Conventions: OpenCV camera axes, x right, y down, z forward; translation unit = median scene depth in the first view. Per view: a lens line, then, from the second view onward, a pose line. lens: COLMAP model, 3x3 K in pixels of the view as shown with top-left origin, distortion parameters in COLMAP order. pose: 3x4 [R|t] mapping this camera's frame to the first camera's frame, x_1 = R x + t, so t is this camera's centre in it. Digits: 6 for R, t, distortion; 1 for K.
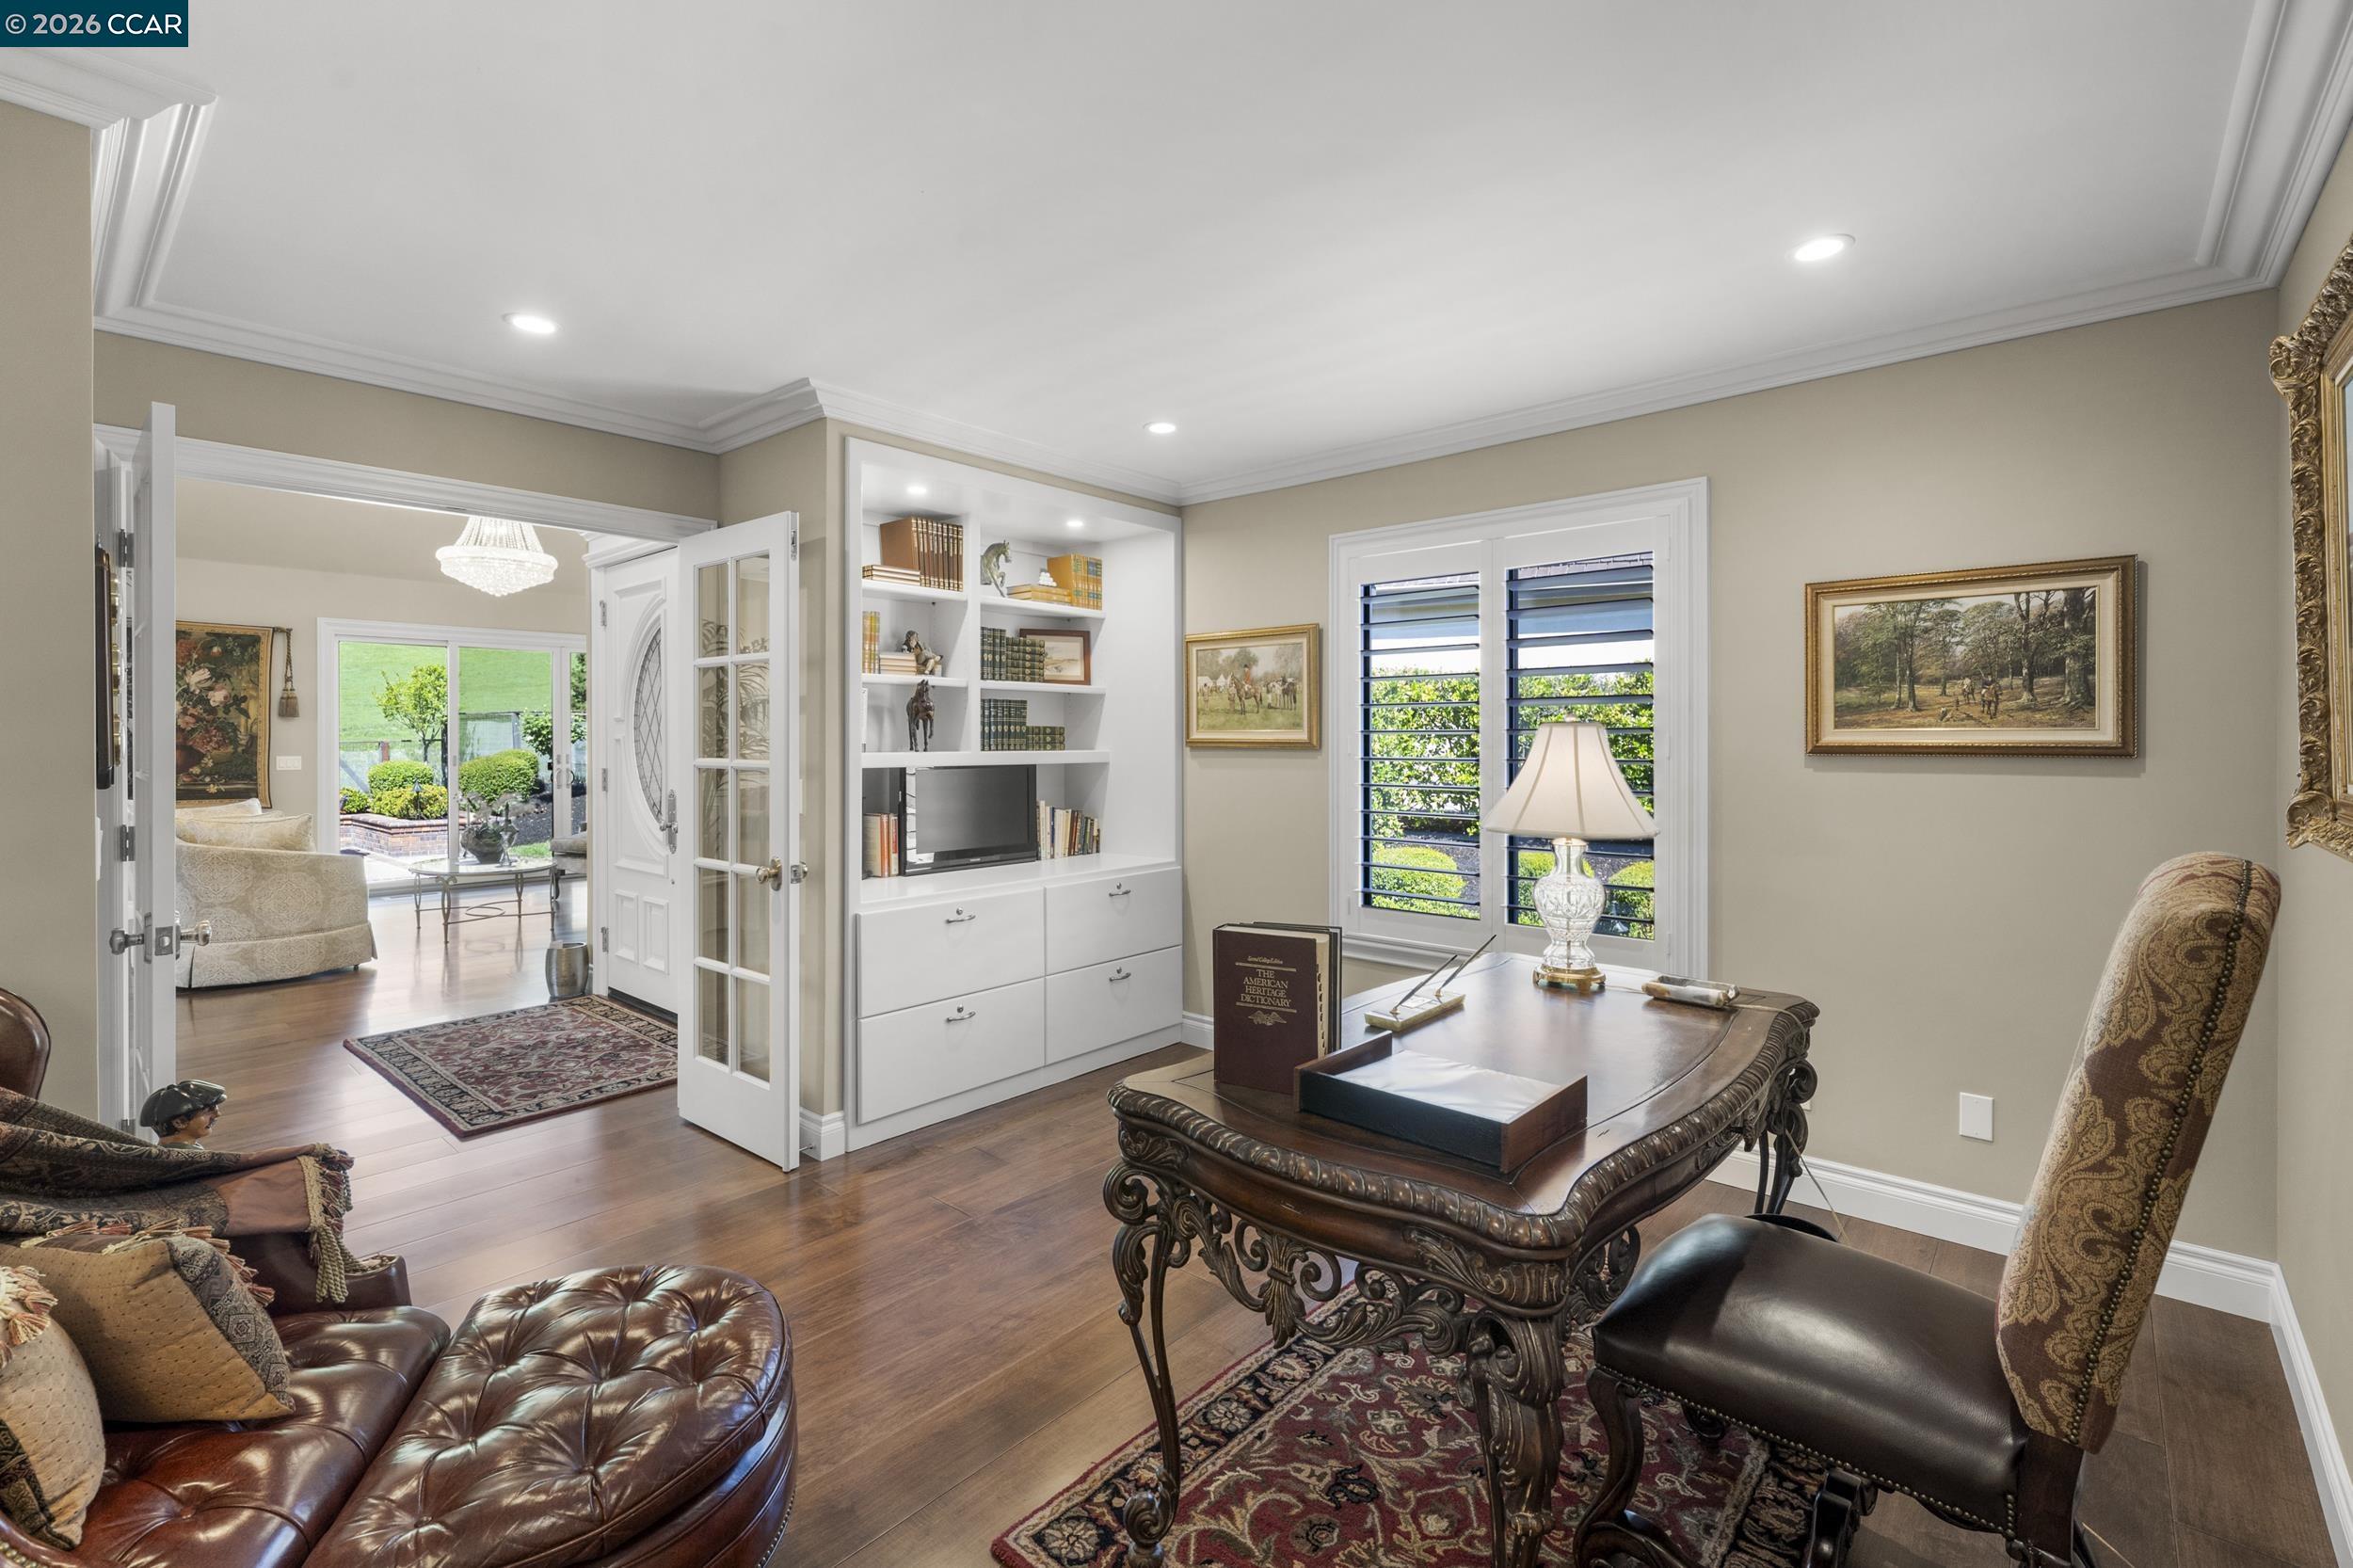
lens RADIAL K [[1027.3, 0, 1176.8], [0, 1027.3, 763.5], [0, 0, 1]] dist [-0.000143, -0.000066]
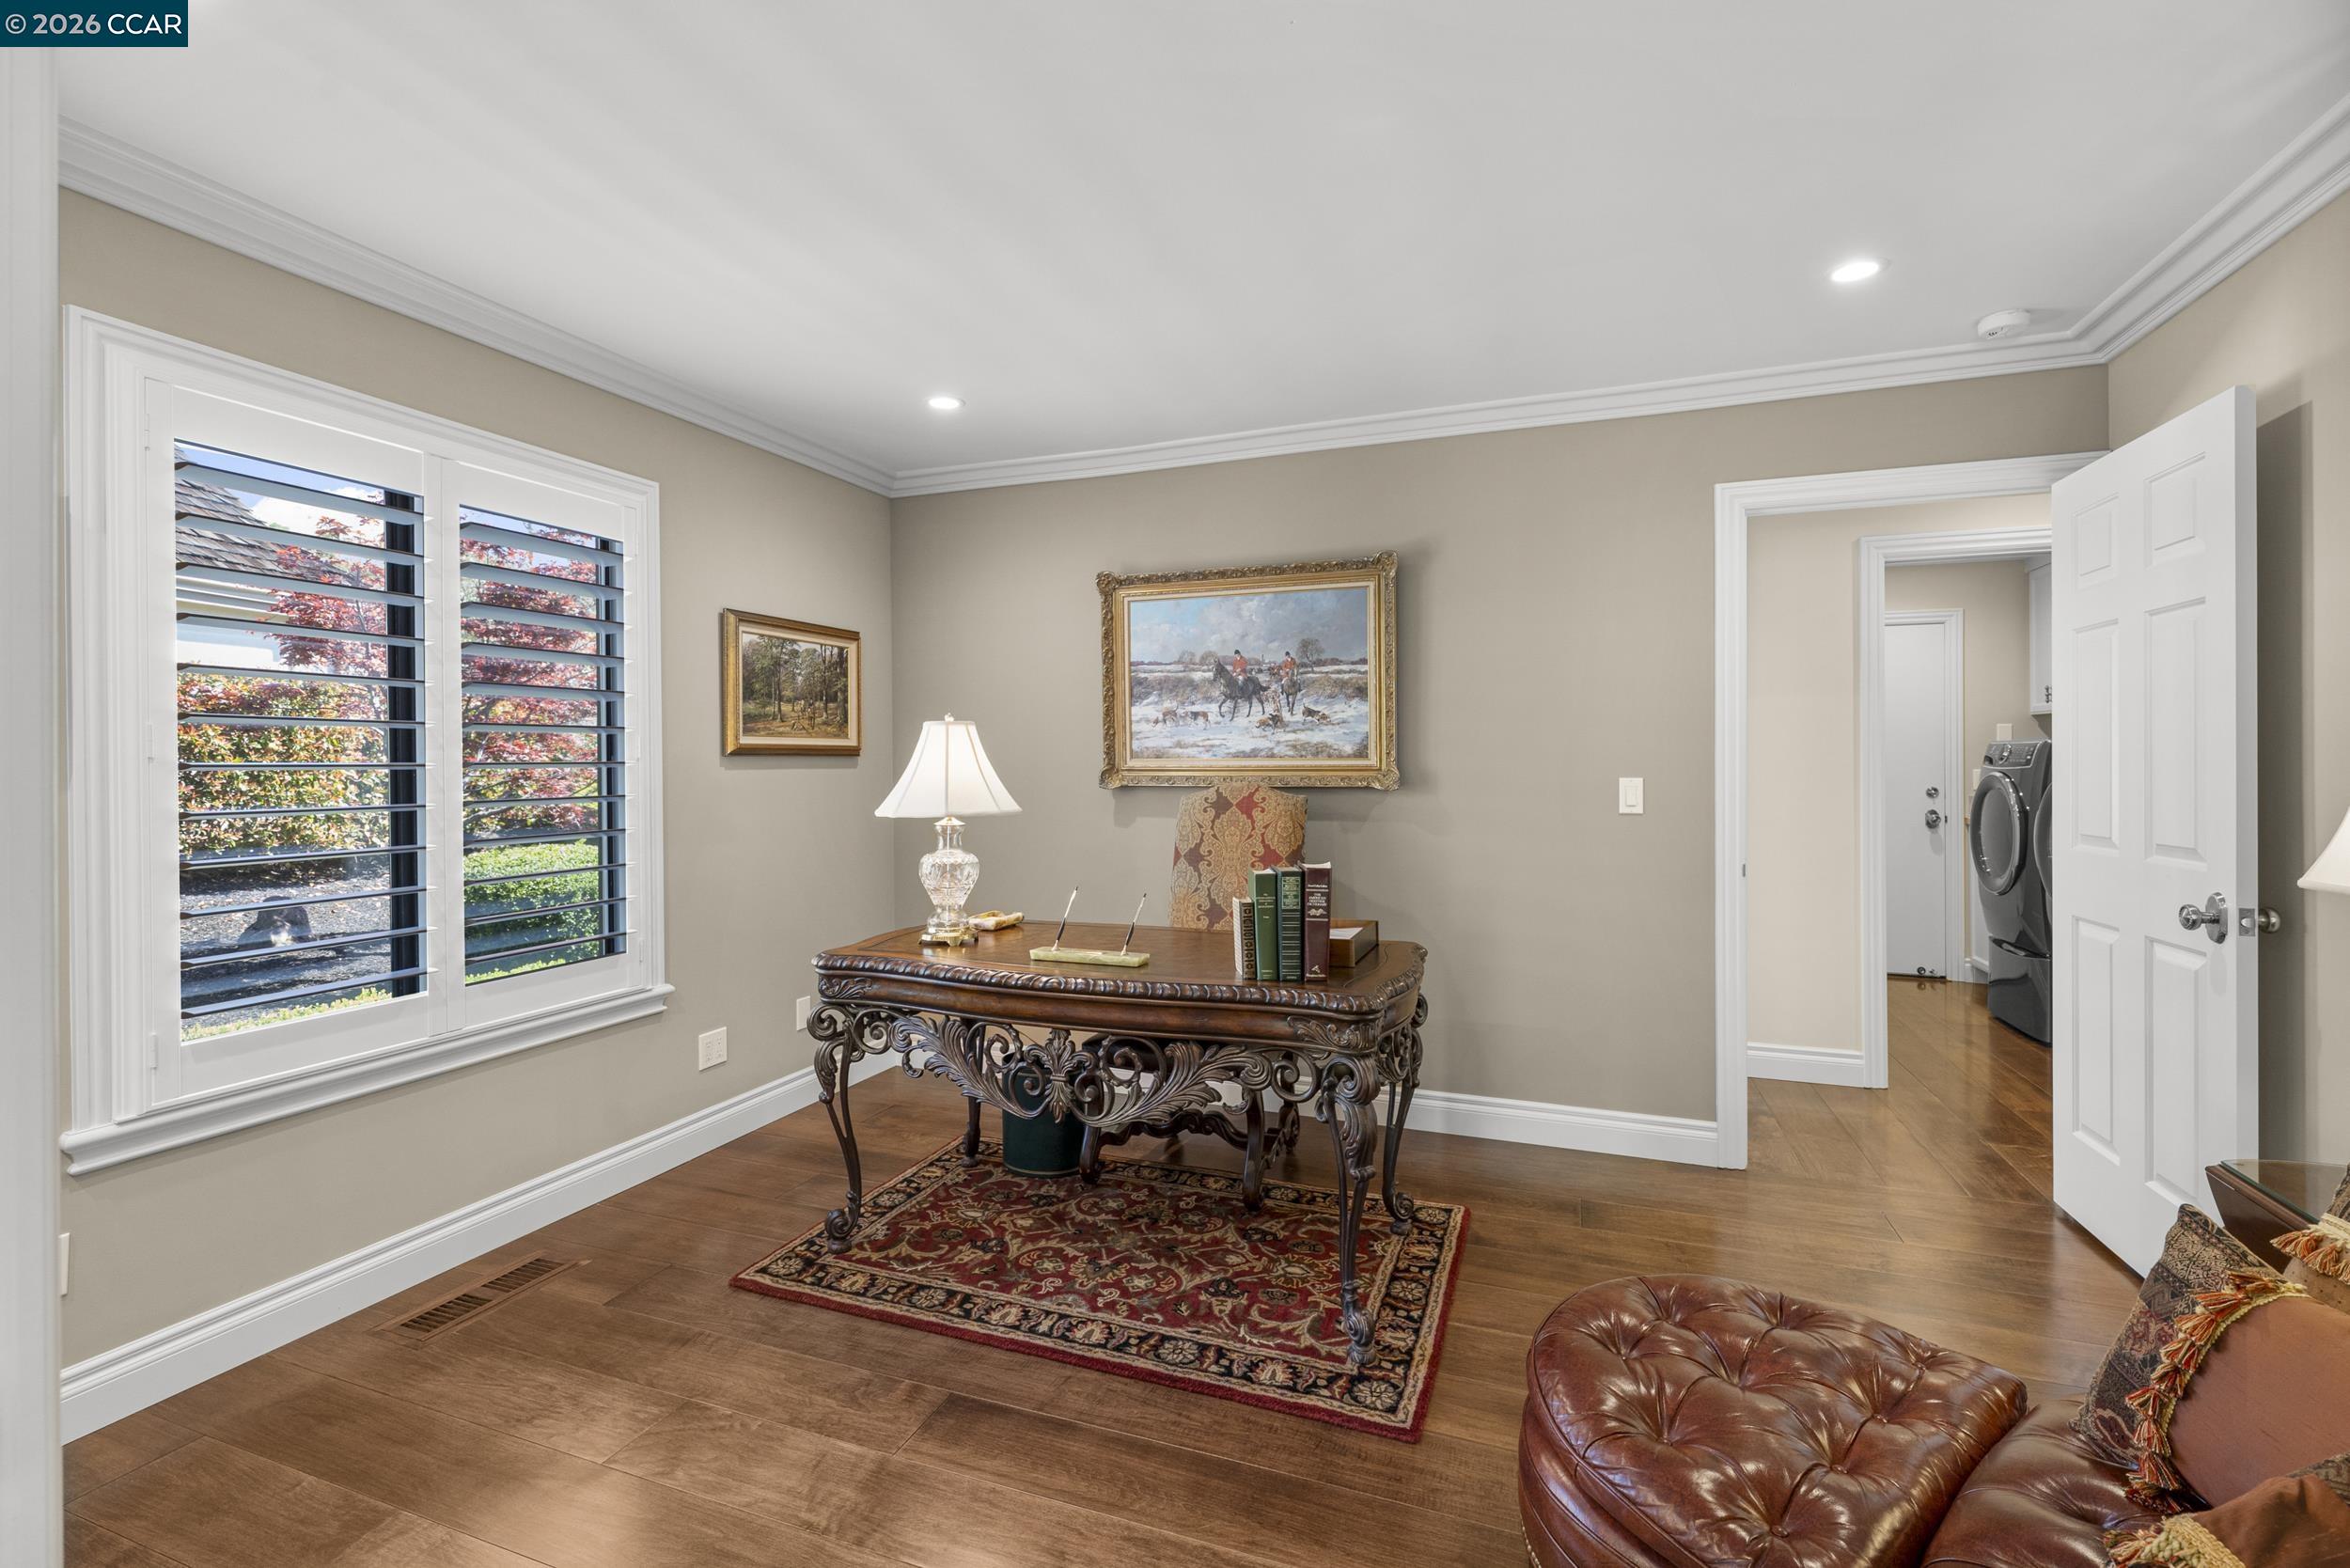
lens RADIAL K [[1026.1, 0, 1175.3], [0, 1026.1, 763.6], [0, 0, 1]] dist [-0.000143, -0.000066]
pose [[-0.349806, 0.003885, 0.936814, -0.757027], [0.031417, 0.999478, 0.007586, 0.009224], [-0.936295, 0.032085, -0.349745, 1.076064]]
